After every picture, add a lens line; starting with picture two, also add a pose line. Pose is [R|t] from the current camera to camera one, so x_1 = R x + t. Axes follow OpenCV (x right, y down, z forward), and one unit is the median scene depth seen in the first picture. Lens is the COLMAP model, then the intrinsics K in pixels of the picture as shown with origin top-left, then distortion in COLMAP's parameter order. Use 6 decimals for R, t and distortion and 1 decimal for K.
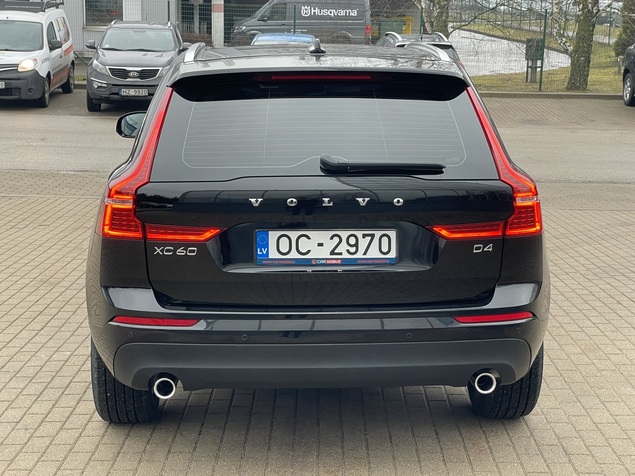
lens RADIAL K [[1202.1, 0, 317.5], [0, 1202.1, 238.0], [0, 0, 1]] dist [0.234496, 0.014403]
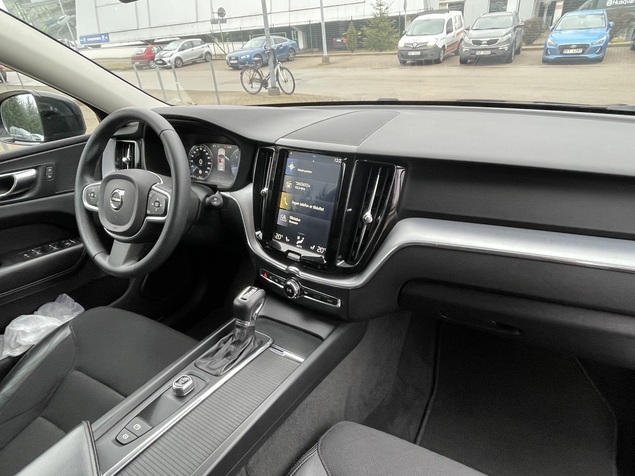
lens RADIAL K [[381.3, 0, 310.3], [0, 381.3, 237.8], [0, 0, 1]] dist [-0.028502, 0.025472]
pose [[0.816919, 0.203380, -0.539704, 0.051421], [-0.019317, 0.944886, 0.326830, -0.167228], [0.576429, -0.256568, 0.775824, 1.494218]]
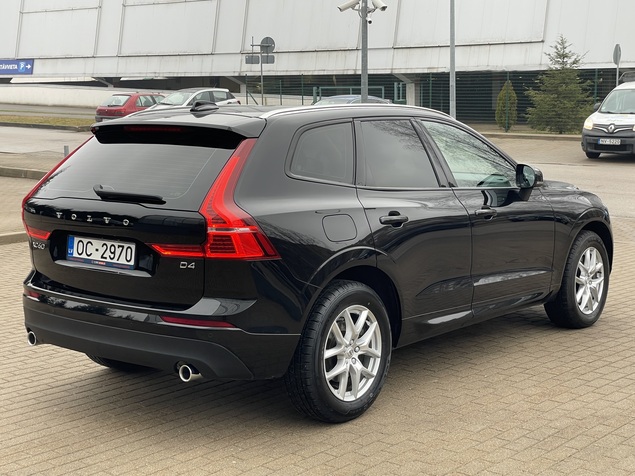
lens RADIAL K [[1004.5, 0, 317.5], [0, 1004.5, 238.0], [0, 0, 1]] dist [0.035947, 0.083064]
pose [[0.748297, 0.081612, -0.658324, 0.938374], [-0.101433, 0.994810, 0.008029, -0.042479], [0.655563, 0.060768, 0.752691, 0.301676]]
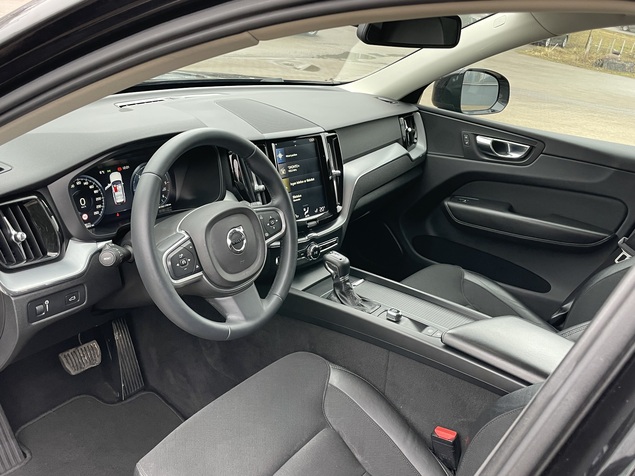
lens RADIAL K [[599.3, 0, 317.5], [0, 599.3, 238.0], [0, 0, 1]] dist [0.042165, -0.003357]
pose [[0.626340, -0.241476, 0.741206, -0.262048], [0.006668, 0.952438, 0.304659, -0.193022], [-0.779521, -0.185878, 0.598161, 1.427735]]
